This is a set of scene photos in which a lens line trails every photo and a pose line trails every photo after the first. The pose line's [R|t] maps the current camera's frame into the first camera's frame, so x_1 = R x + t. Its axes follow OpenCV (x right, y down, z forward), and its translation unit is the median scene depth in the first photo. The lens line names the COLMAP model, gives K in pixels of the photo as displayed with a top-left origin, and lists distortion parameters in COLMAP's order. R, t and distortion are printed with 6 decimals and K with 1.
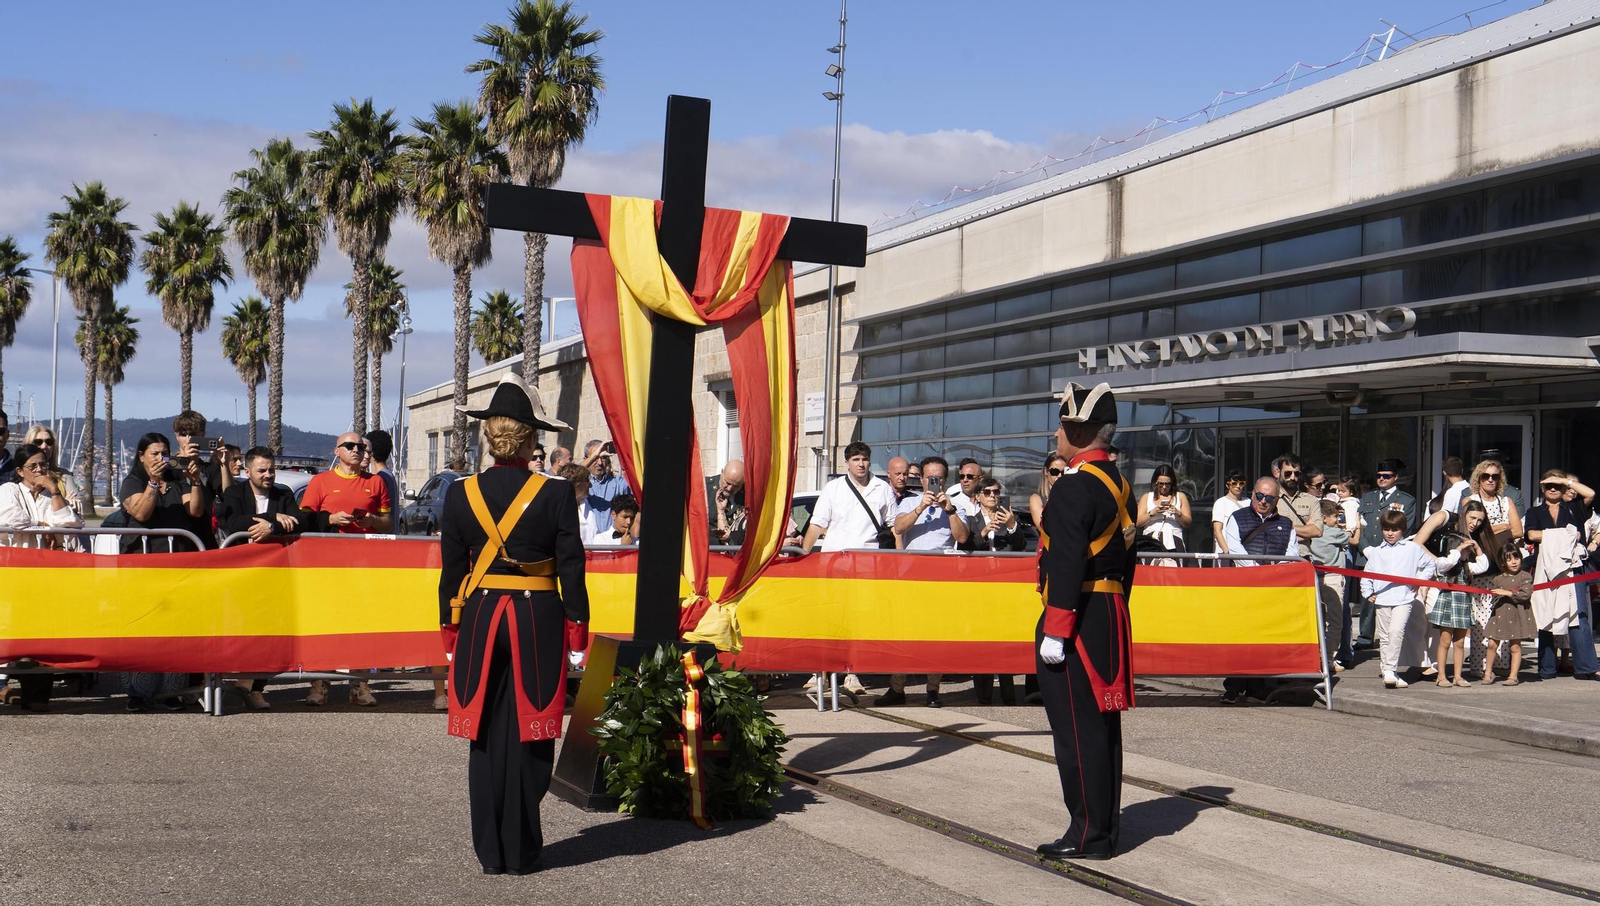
lens RADIAL K [[2196.2, 0, 796.9], [0, 2196.2, 481.7], [0, 0, 1]] dist [0.017198, 0.000000]
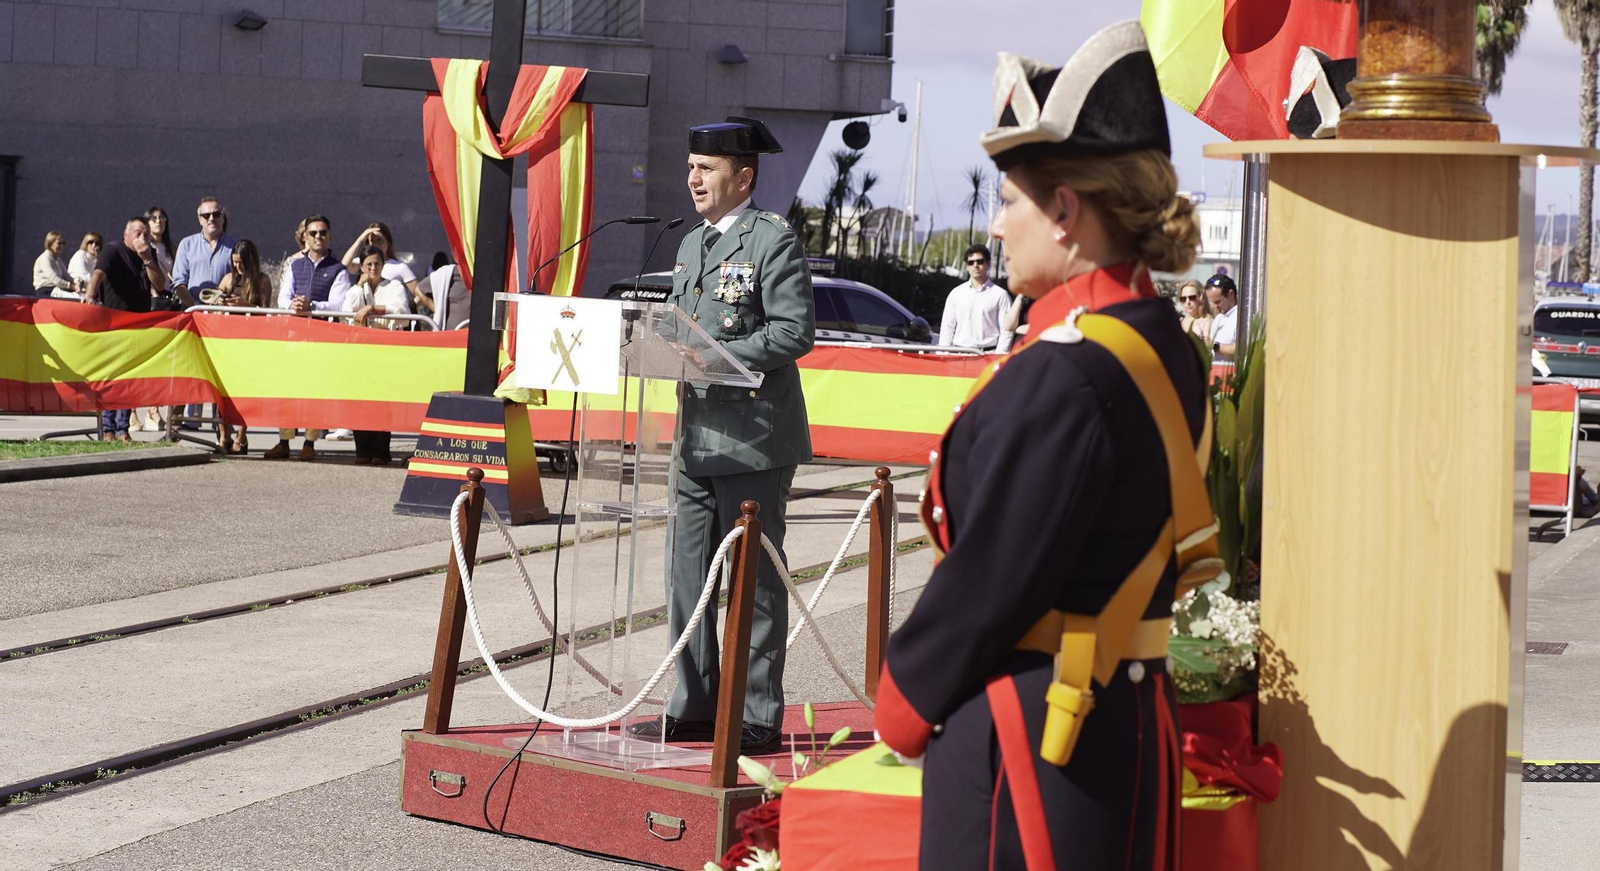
lens RADIAL K [[3890.8, 0, 793.8], [0, 3890.8, 440.1], [0, 0, 1]] dist [-0.052711, 0.000000]
pose [[0.823572, 0.035908, -0.566074, 0.167807], [-0.017114, 0.999113, 0.038479, 0.000529], [0.566954, -0.022002, 0.823456, -0.096802]]
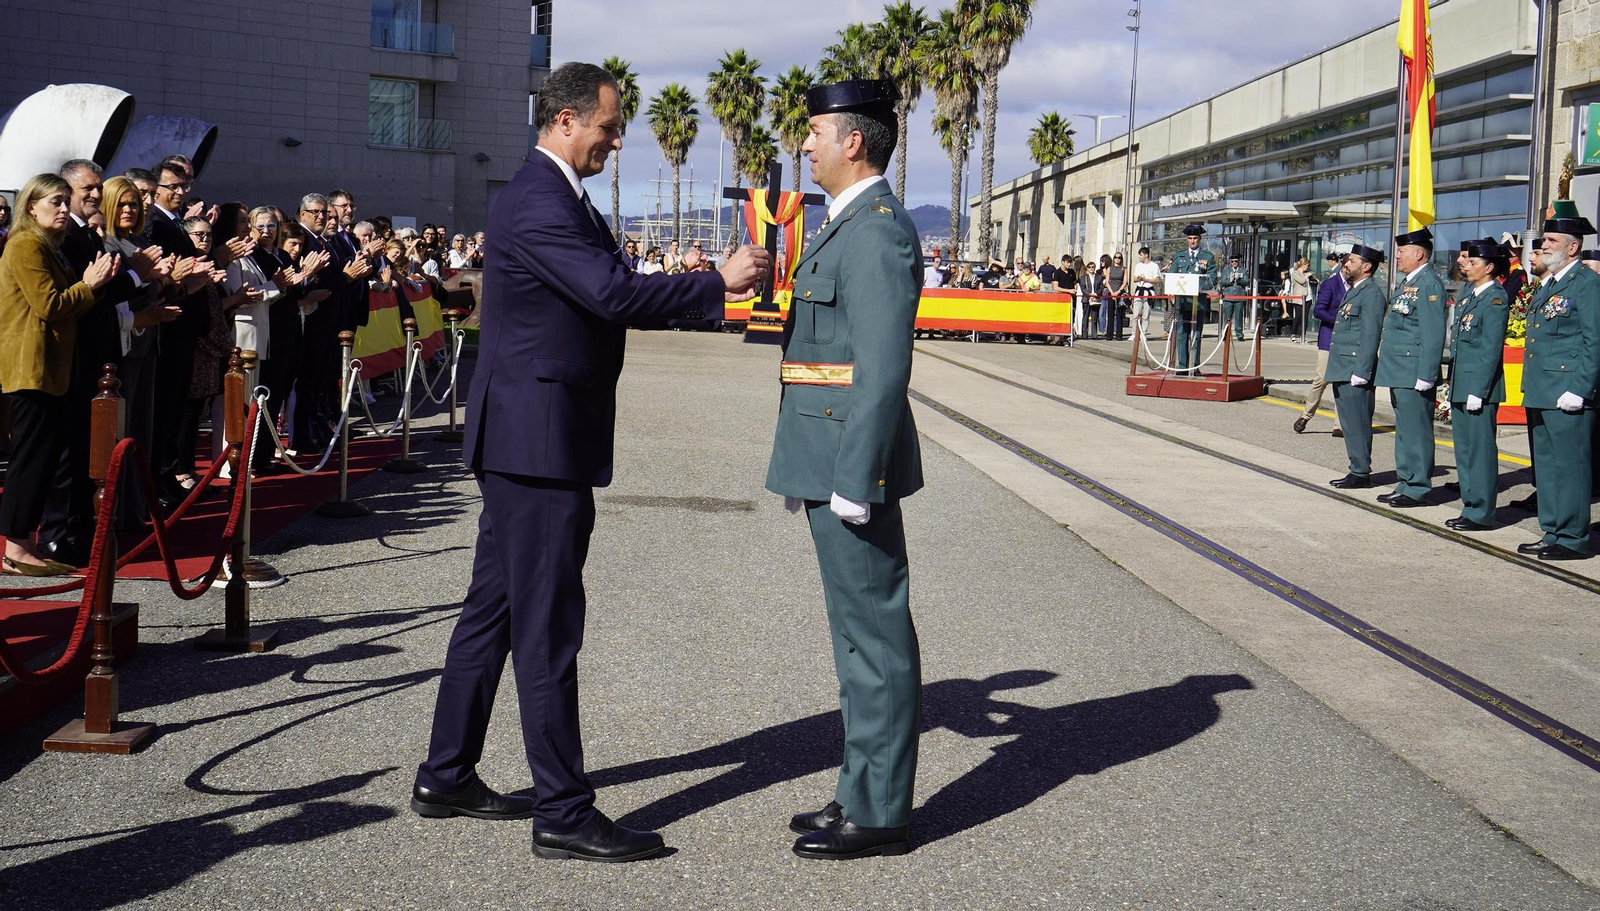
lens RADIAL K [[2016.1, 0, 763.8], [0, 2016.1, 374.4], [0, 0, 1]] dist [-0.019395, 0.000000]
pose [[0.950488, 0.024684, -0.309780, 0.123583], [-0.007514, 0.998375, 0.056495, -0.000425], [0.310671, -0.051370, 0.949128, -0.285118]]
